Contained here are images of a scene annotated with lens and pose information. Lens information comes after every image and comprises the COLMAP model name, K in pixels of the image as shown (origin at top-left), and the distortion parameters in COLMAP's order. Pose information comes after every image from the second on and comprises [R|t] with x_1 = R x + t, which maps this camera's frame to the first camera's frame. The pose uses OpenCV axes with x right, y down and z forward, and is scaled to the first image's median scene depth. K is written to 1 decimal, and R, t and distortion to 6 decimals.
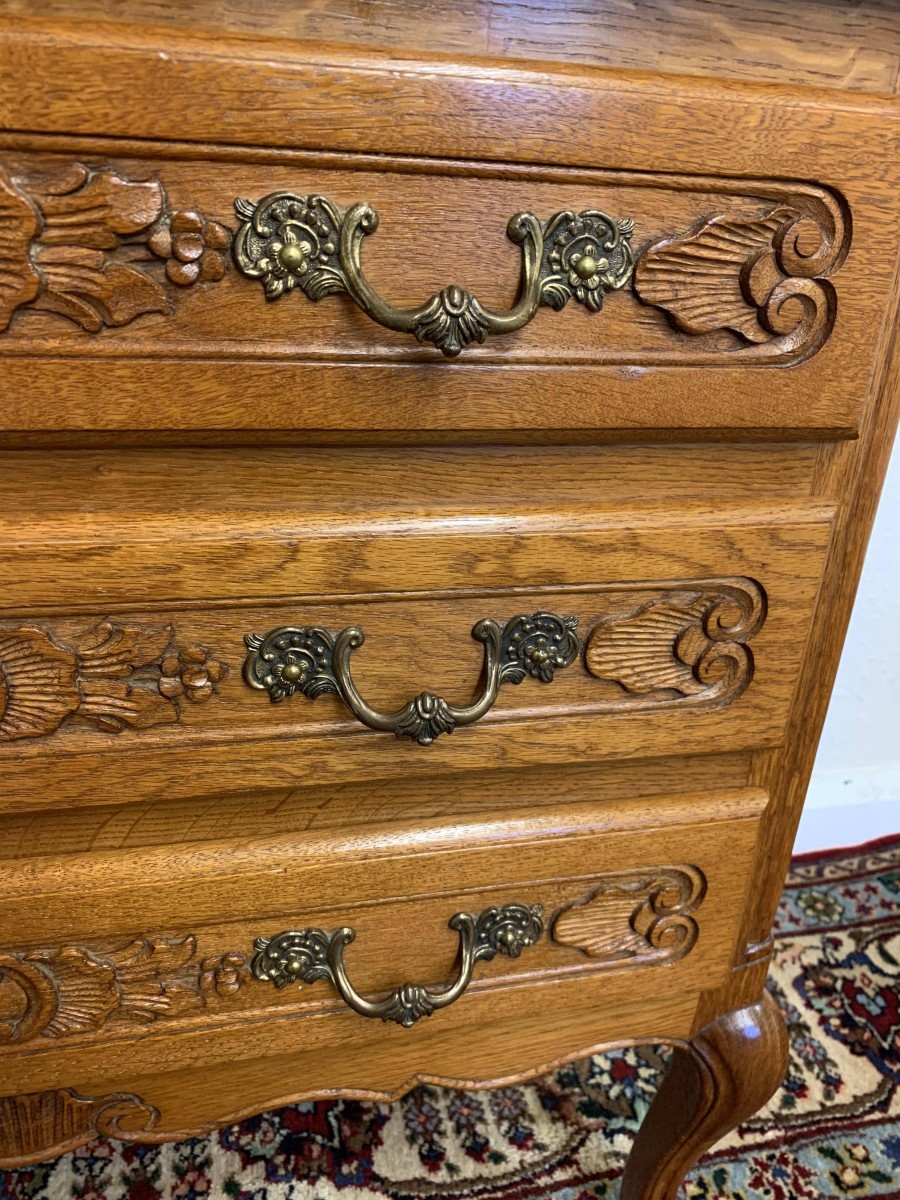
lens RADIAL K [[938.5, 0, 462.0], [0, 938.5, 589.3], [0, 0, 1]] dist [-0.011995, 0.010407]
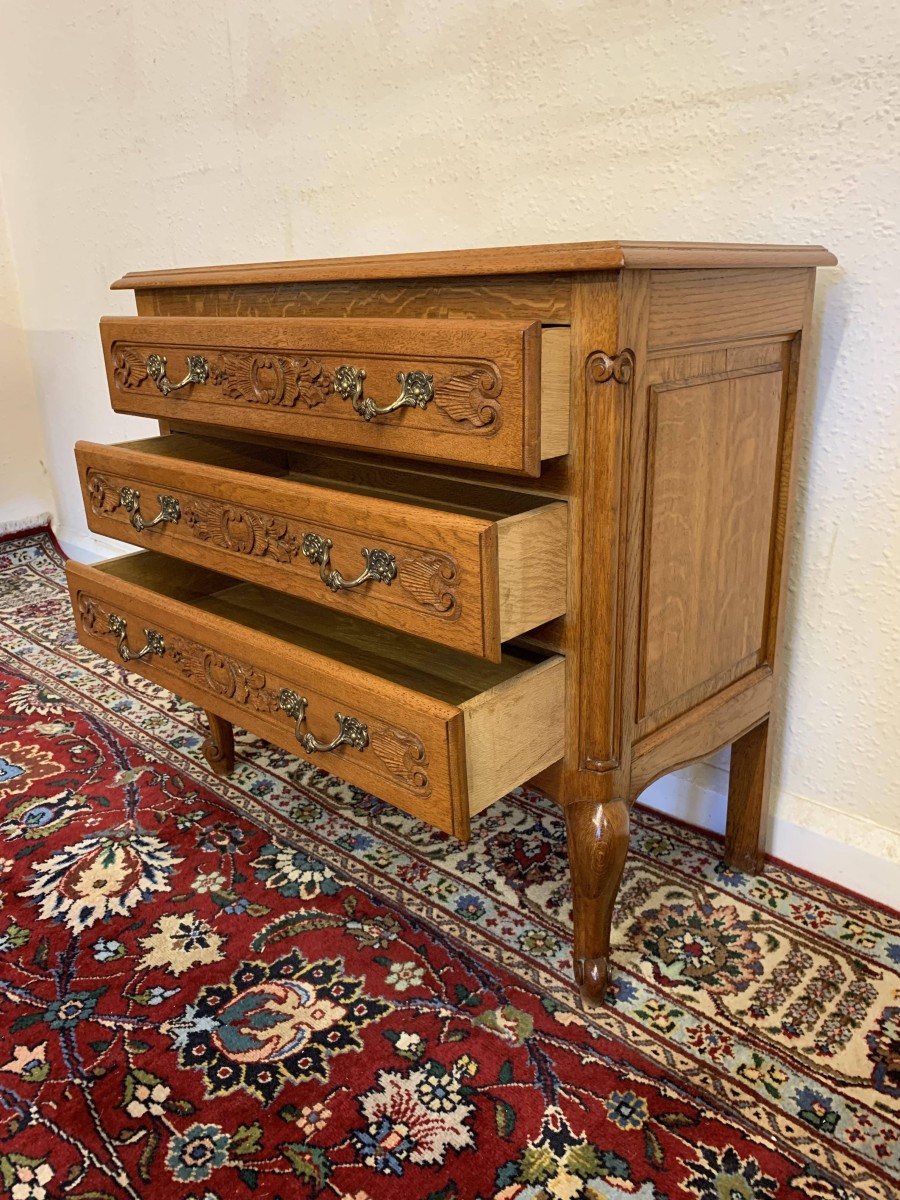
lens RADIAL K [[928.1, 0, 458.6], [0, 928.1, 584.6], [0, 0, 1]] dist [0.011467, -0.006351]
pose [[0.538054, 0.195162, -0.820006, 1.151484], [-0.284323, 0.957834, 0.041405, 0.046608], [0.793510, 0.210869, 0.570856, -0.199316]]
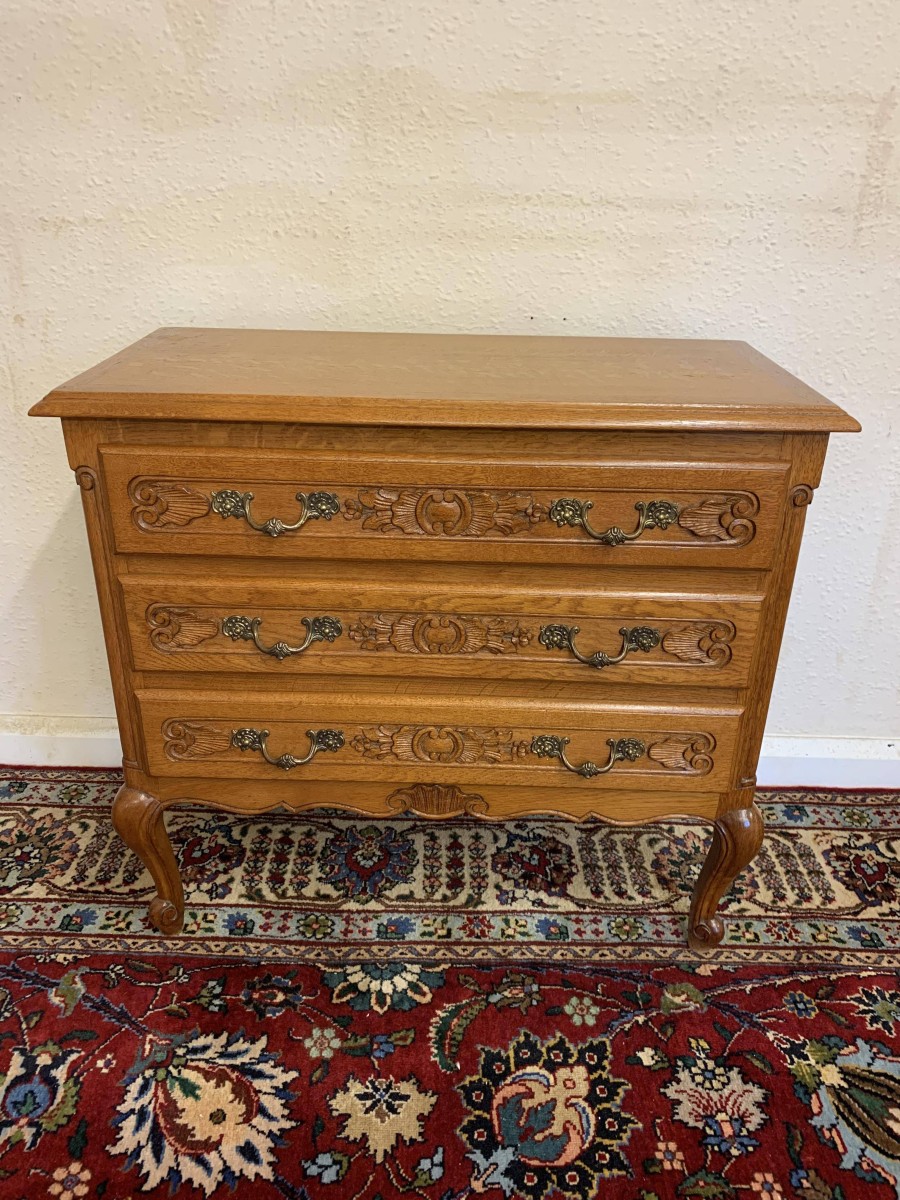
lens RADIAL K [[928.1, 0, 457.3], [0, 928.1, 582.7], [0, 0, 1]] dist [0.011467, -0.006351]
pose [[0.968806, 0.071132, -0.237393, 0.104325], [-0.067494, 0.997445, 0.023425, -0.072045], [0.238453, -0.006672, 0.971131, -0.997902]]
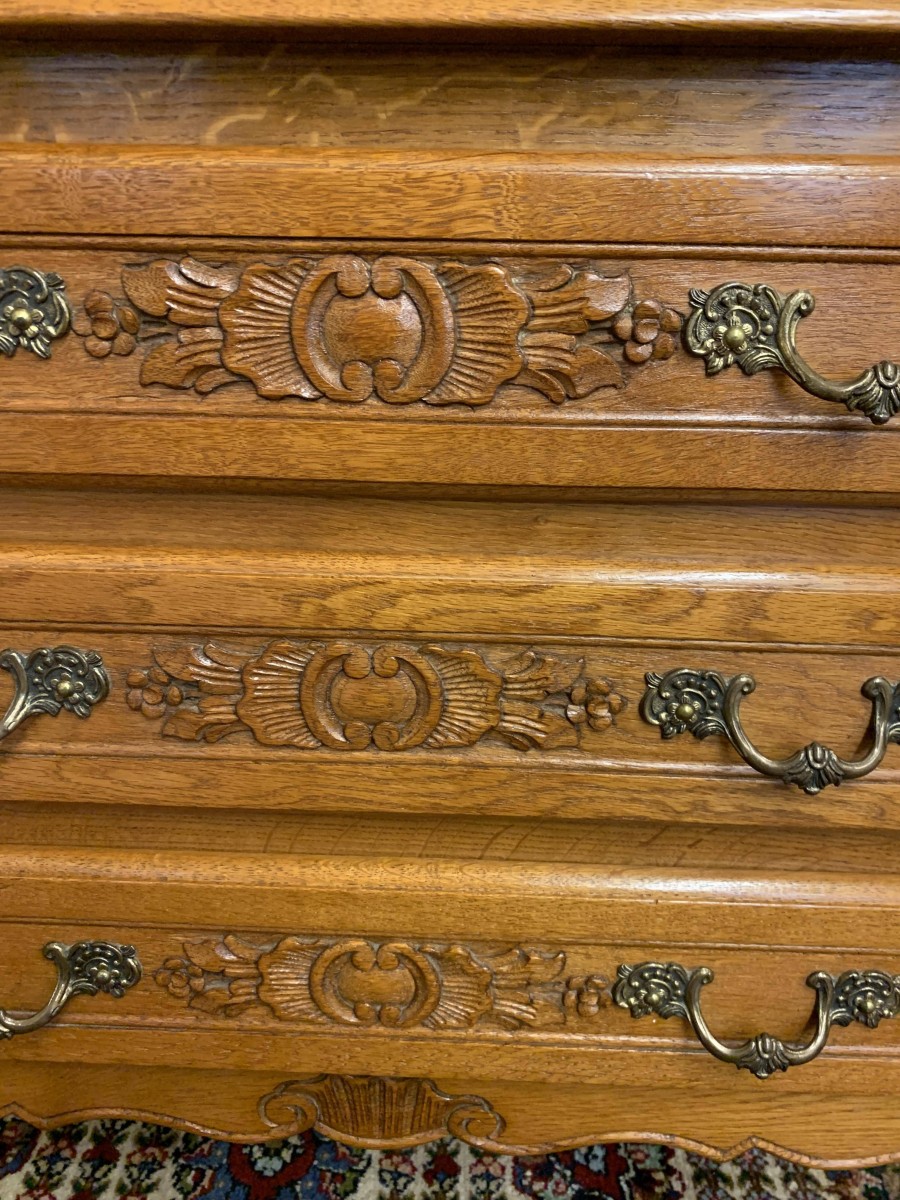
lens RADIAL K [[938.5, 0, 466.8], [0, 938.5, 584.1], [0, 0, 1]] dist [-0.011995, 0.010407]
pose [[0.965906, 0.048210, -0.254364, -0.082616], [-0.070325, 0.994425, -0.078570, 0.023497], [0.249158, 0.093780, 0.963912, -0.063788]]
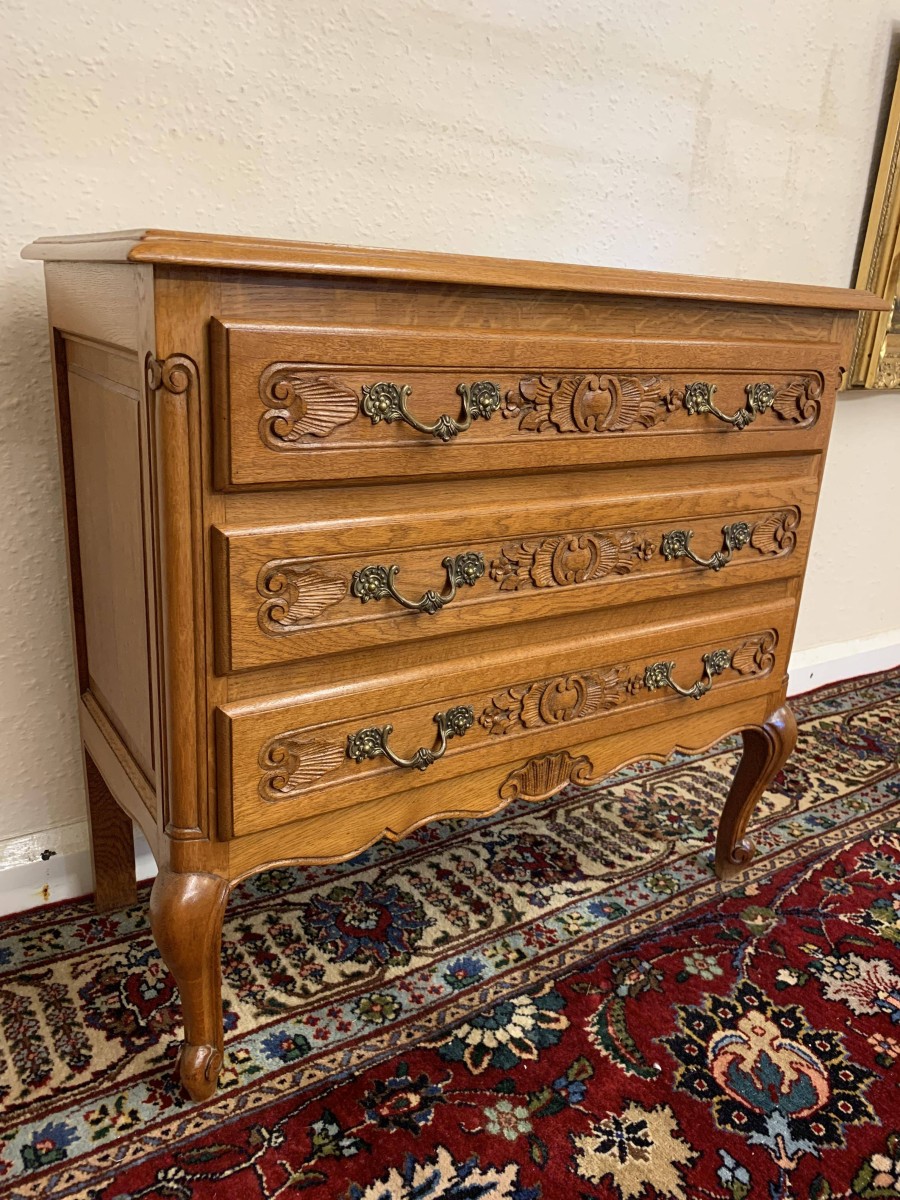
lens RADIAL K [[928.1, 0, 459.5], [0, 928.1, 592.3], [0, 0, 1]] dist [0.011467, -0.006351]
pose [[0.938015, -0.104985, 0.330311, -0.880294], [0.133844, 0.988815, -0.065807, 0.163969], [-0.319708, 0.105938, 0.941575, -0.703428]]
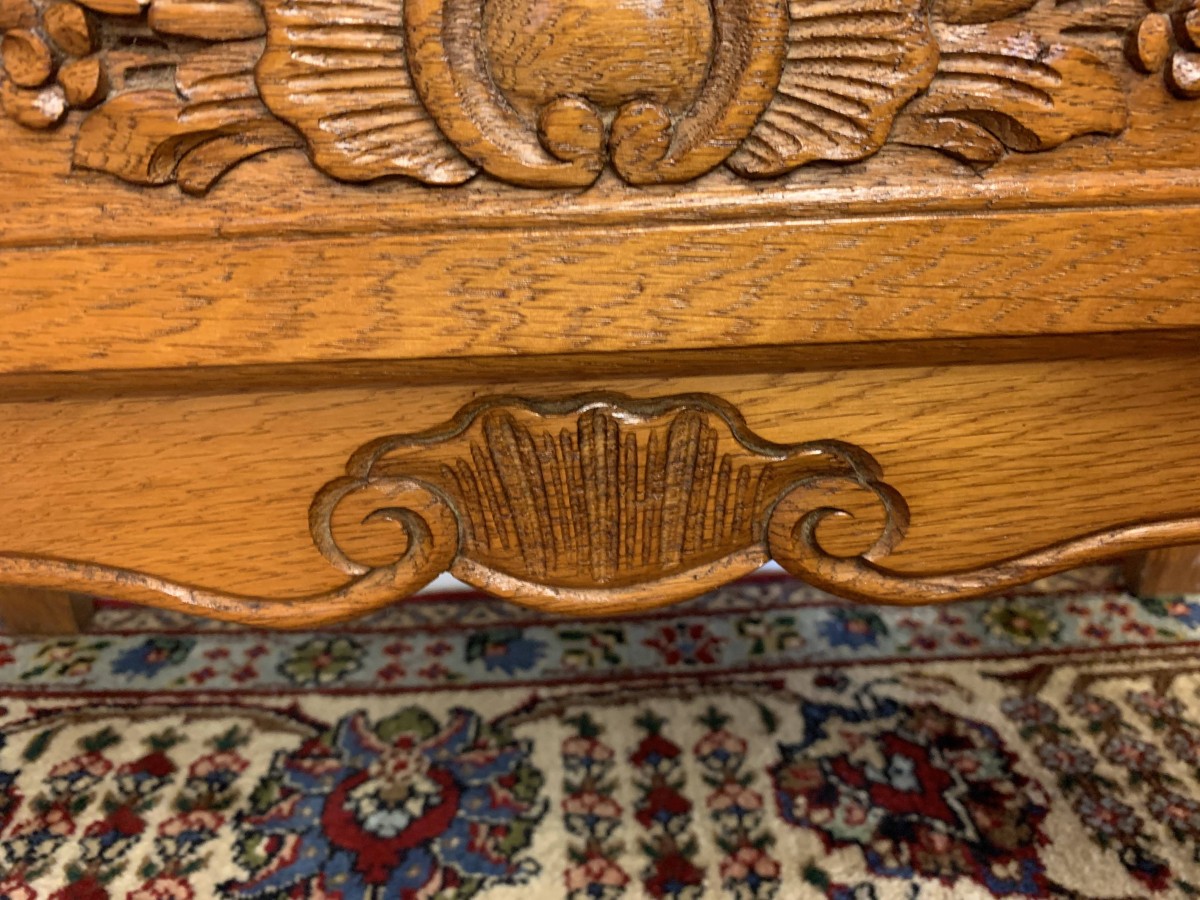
lens RADIAL K [[938.5, 0, 600.1], [0, 938.5, 442.2], [0, 0, 1]] dist [-0.011995, 0.010407]
pose [[0.974631, 0.001113, -0.223817, -0.244258], [-0.003270, 0.999952, -0.009269, 0.353122], [0.223795, 0.009766, 0.974587, 0.354490]]
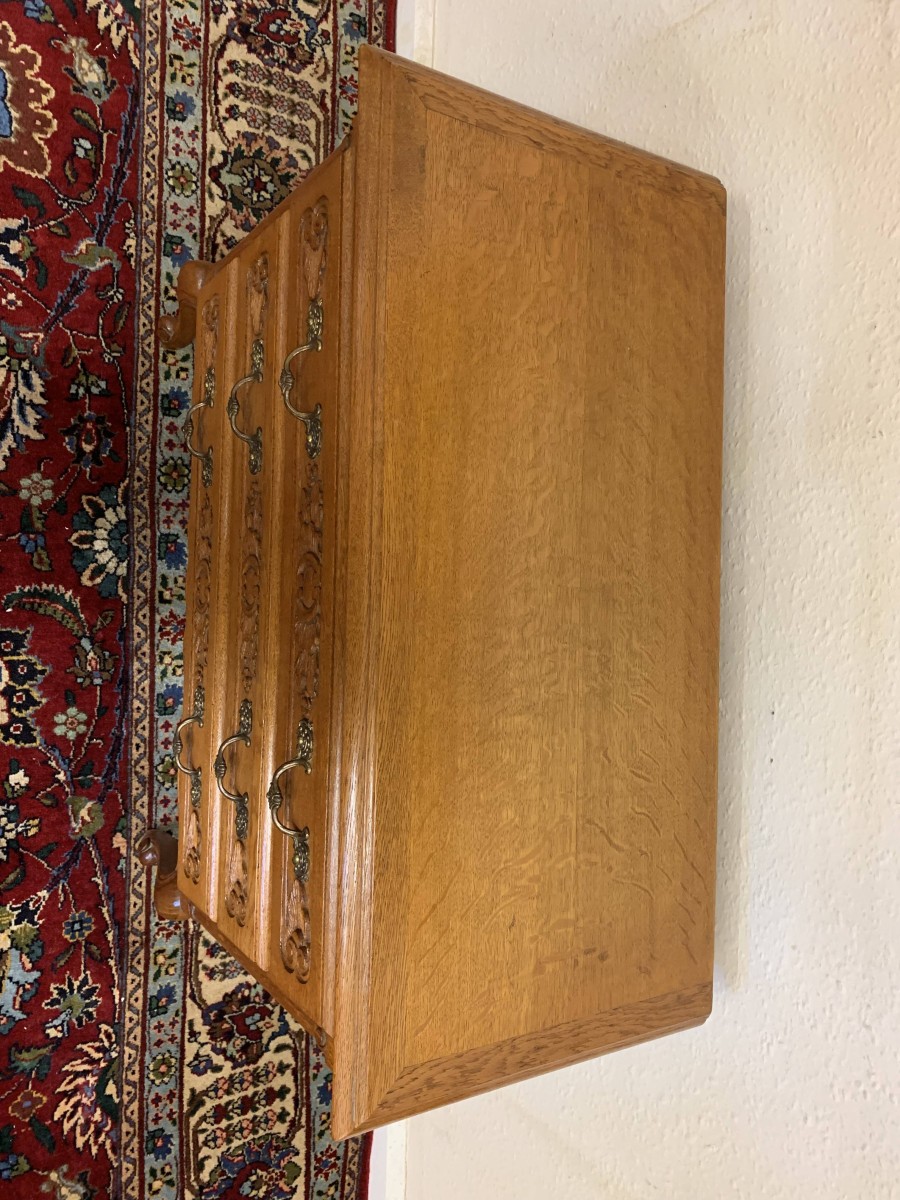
lens RADIAL K [[928.1, 0, 458.7], [0, 928.1, 588.4], [0, 0, 1]] dist [0.011467, -0.006351]
pose [[-0.185637, 0.963832, -0.191226, -0.075118], [-0.829097, -0.049189, 0.556937, -0.952131], [0.527388, 0.261933, 0.808241, -0.450345]]
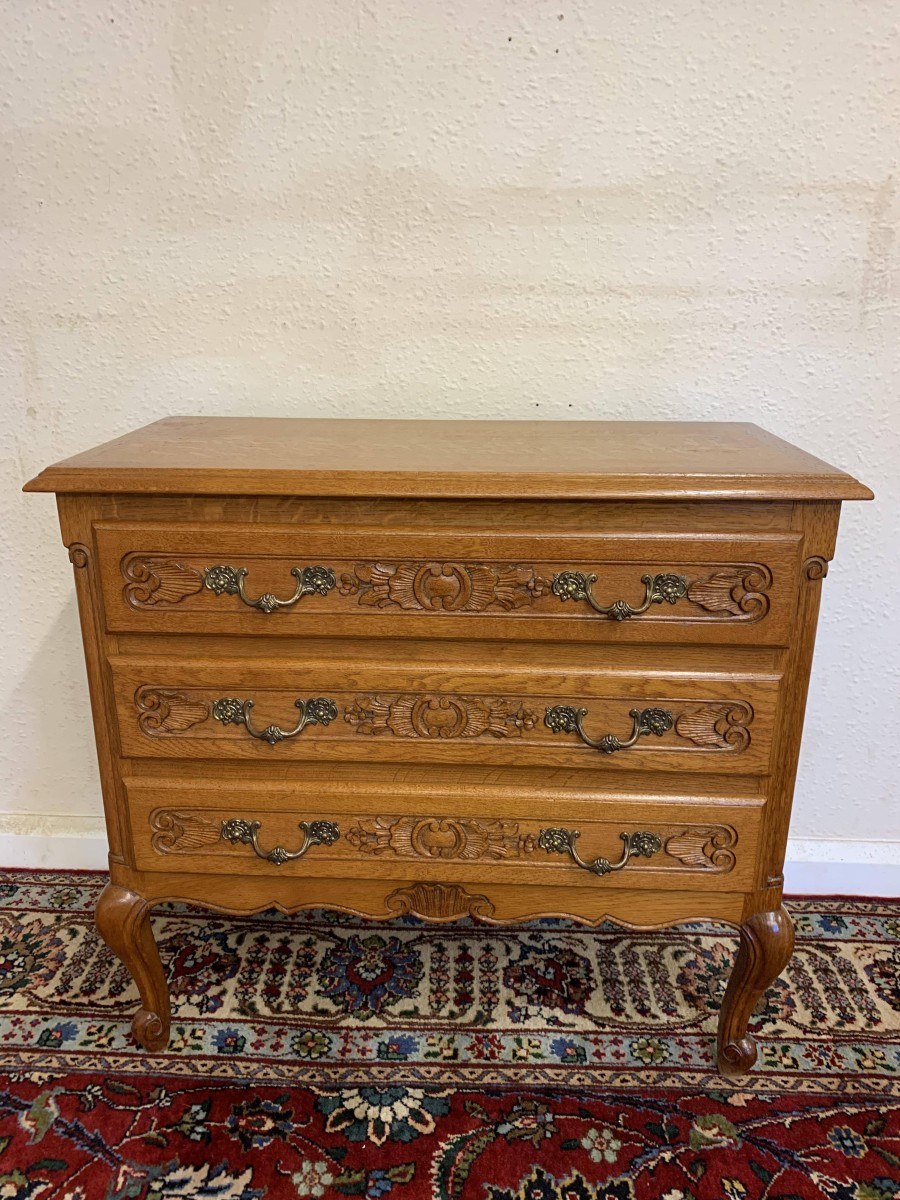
lens RADIAL K [[928.1, 0, 452.9], [0, 928.1, 583.2], [0, 0, 1]] dist [0.011467, -0.006351]
pose [[0.960487, 0.035728, -0.276023, 0.133188], [-0.065271, 0.992985, -0.098597, -0.015743], [0.270564, 0.112718, 0.956080, -0.929193]]
